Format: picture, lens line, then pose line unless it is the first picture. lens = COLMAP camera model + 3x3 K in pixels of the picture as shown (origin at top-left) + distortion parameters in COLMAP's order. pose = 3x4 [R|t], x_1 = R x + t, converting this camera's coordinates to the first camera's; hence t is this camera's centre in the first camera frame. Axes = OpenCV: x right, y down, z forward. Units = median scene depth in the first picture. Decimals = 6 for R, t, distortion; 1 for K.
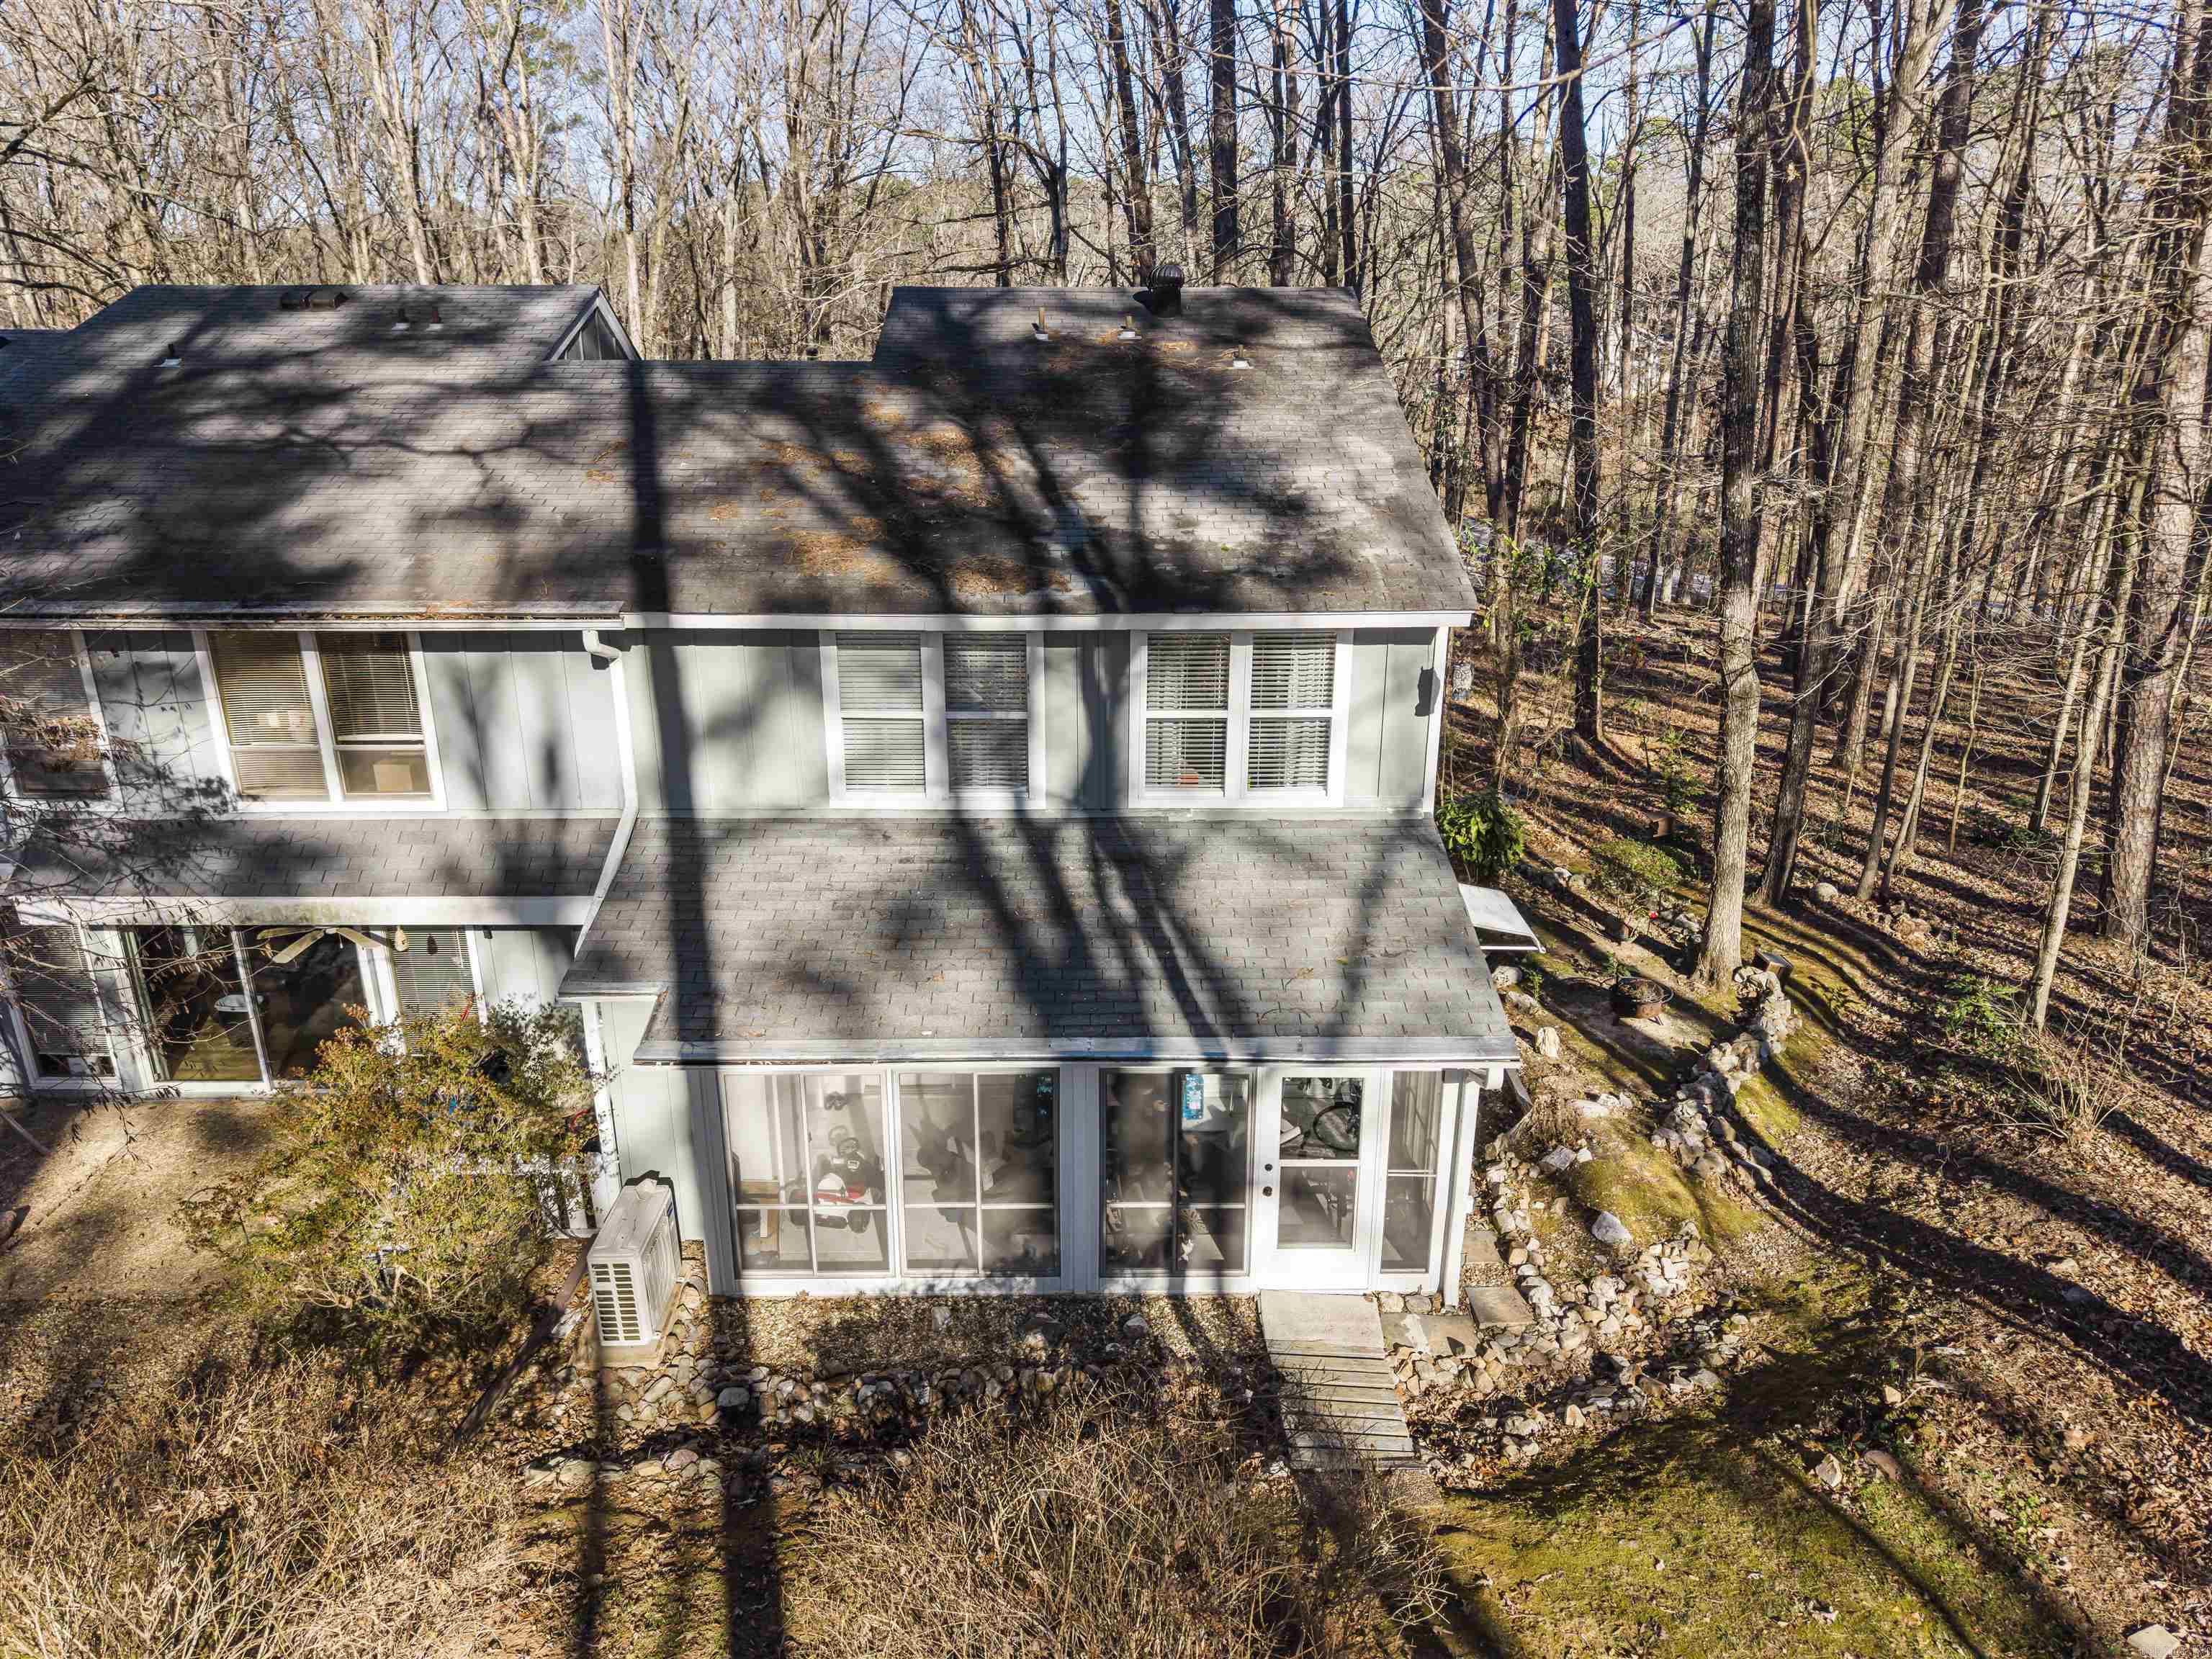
lens RADIAL K [[1473.6, 0, 1088.4], [0, 1473.6, 833.3], [0, 0, 1]] dist [0.051781, -0.062280]
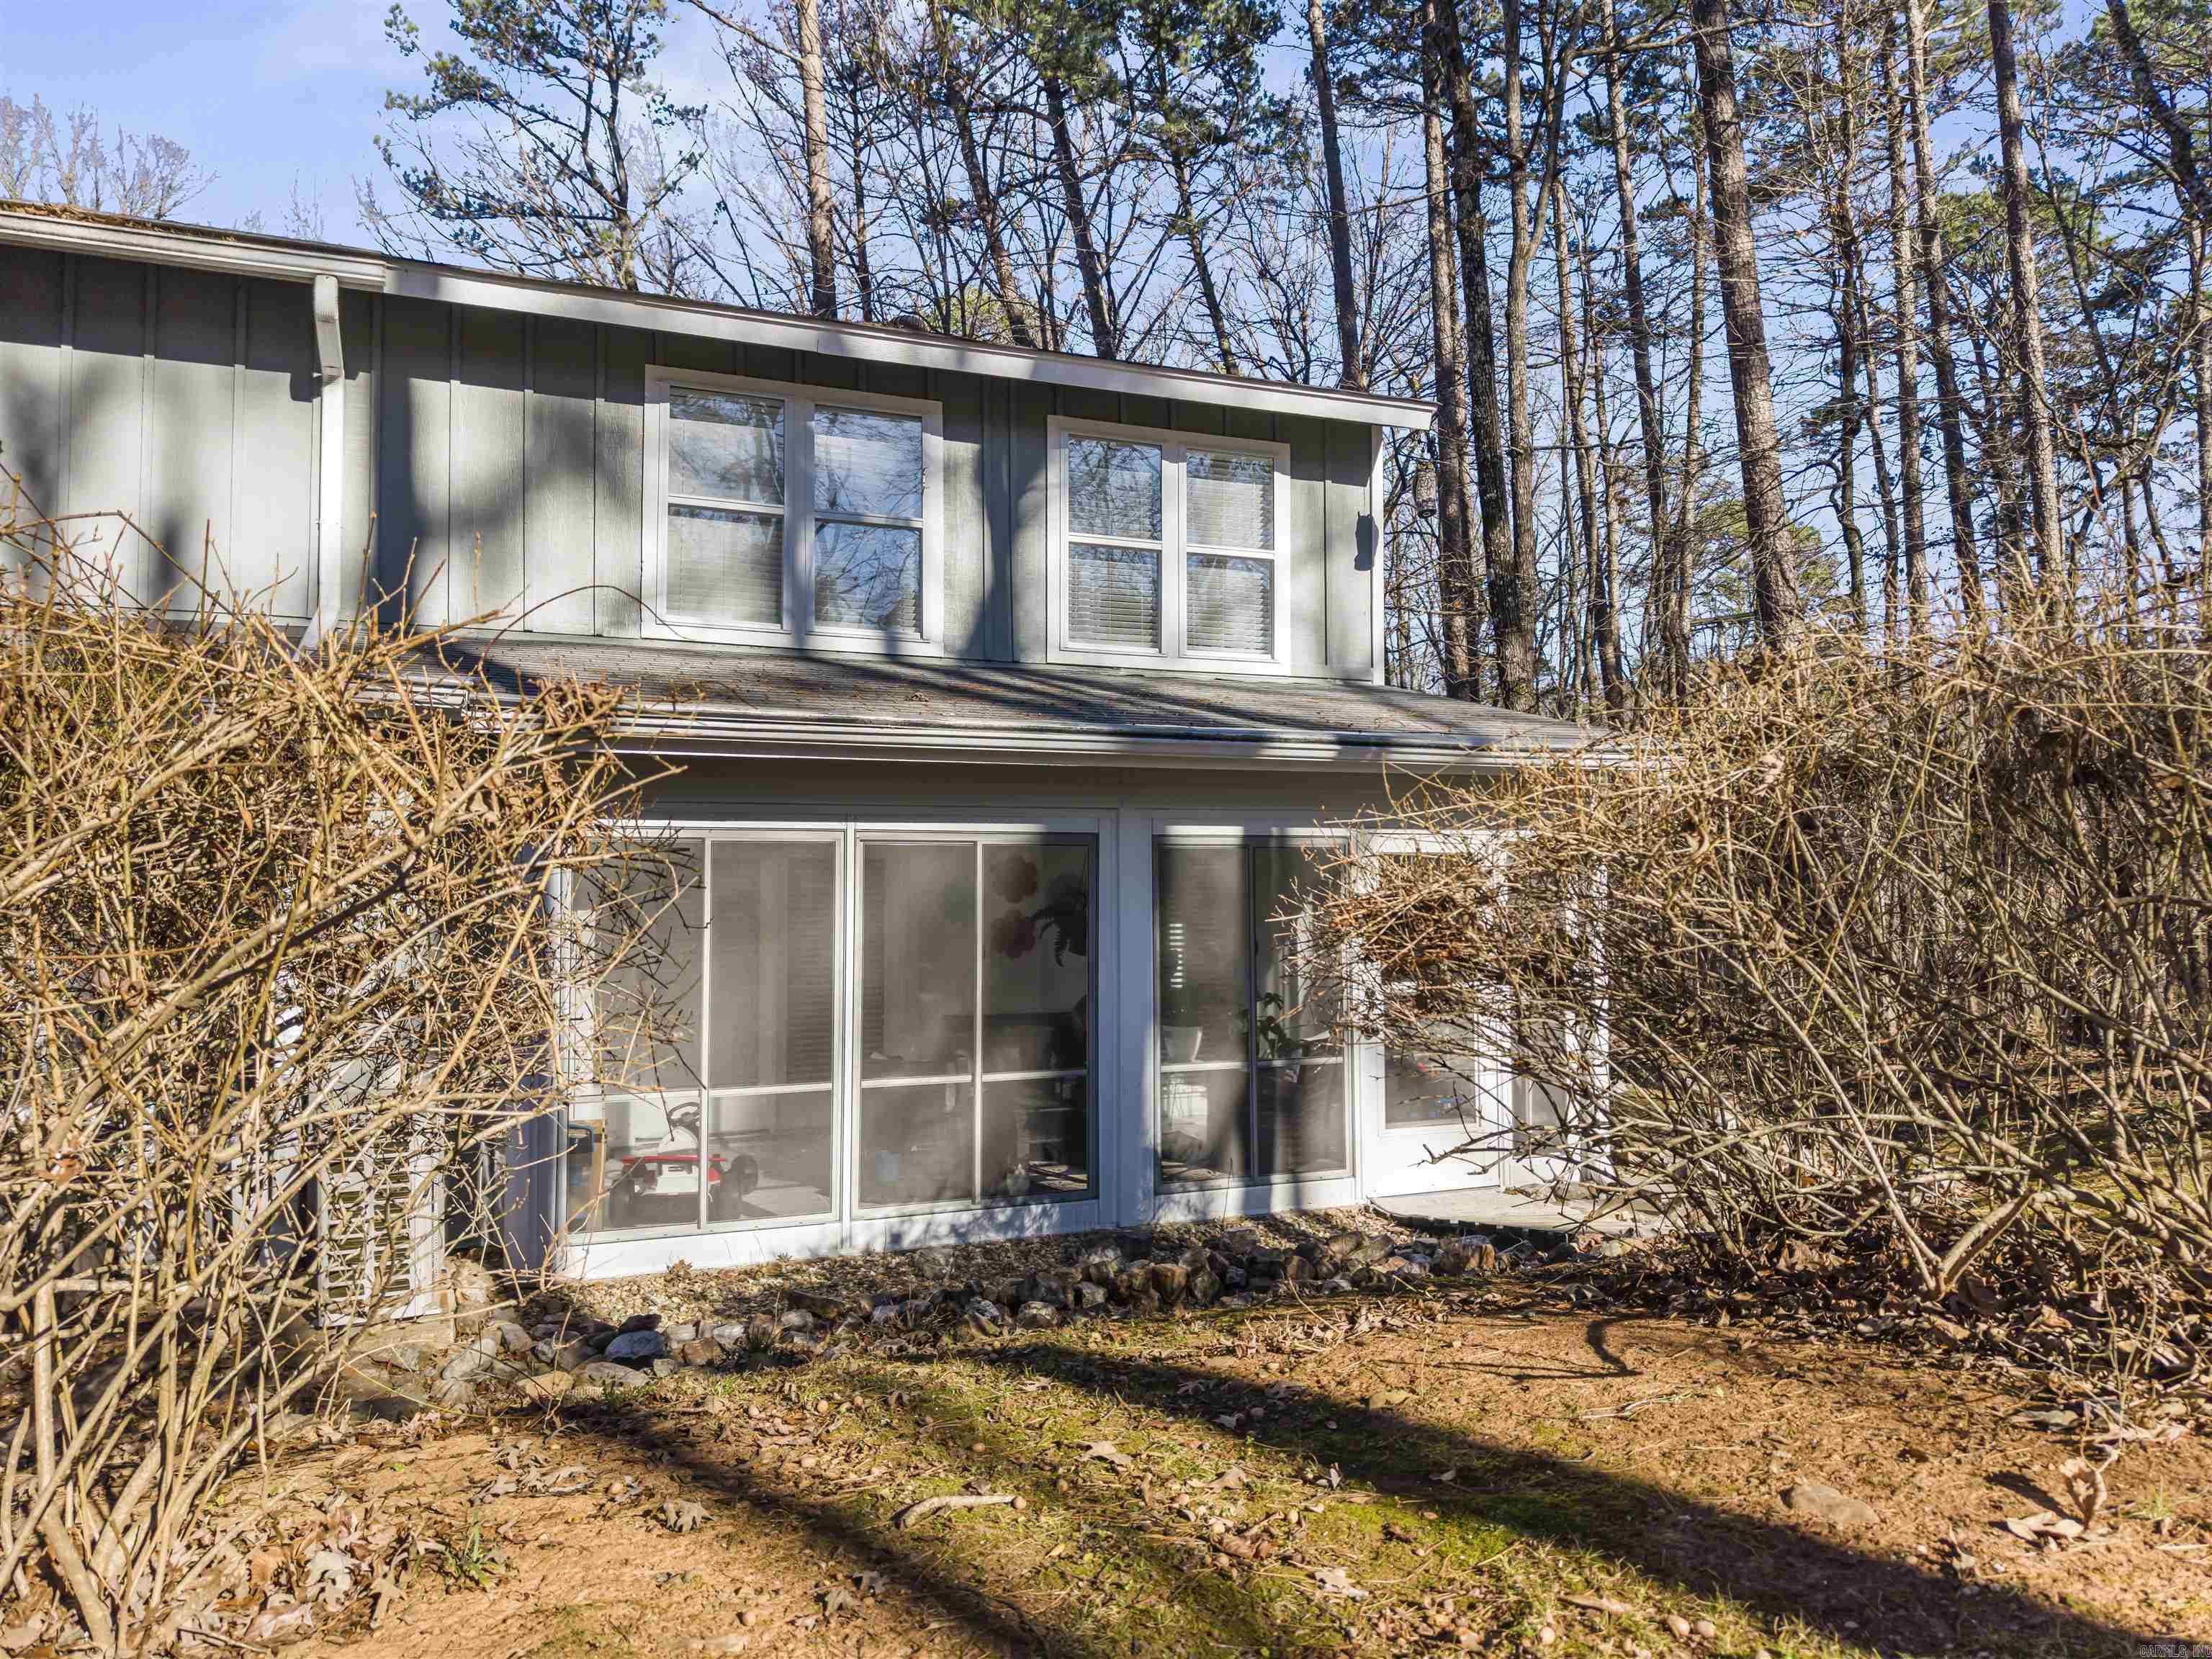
lens RADIAL K [[1473.6, 0, 1088.4], [0, 1473.6, 833.3], [0, 0, 1]] dist [0.051781, -0.062280]
pose [[0.933180, 0.011627, 0.359220, -0.236664], [0.121152, 0.930804, -0.344855, 0.348066], [-0.338373, 0.365333, 0.867200, 0.365153]]
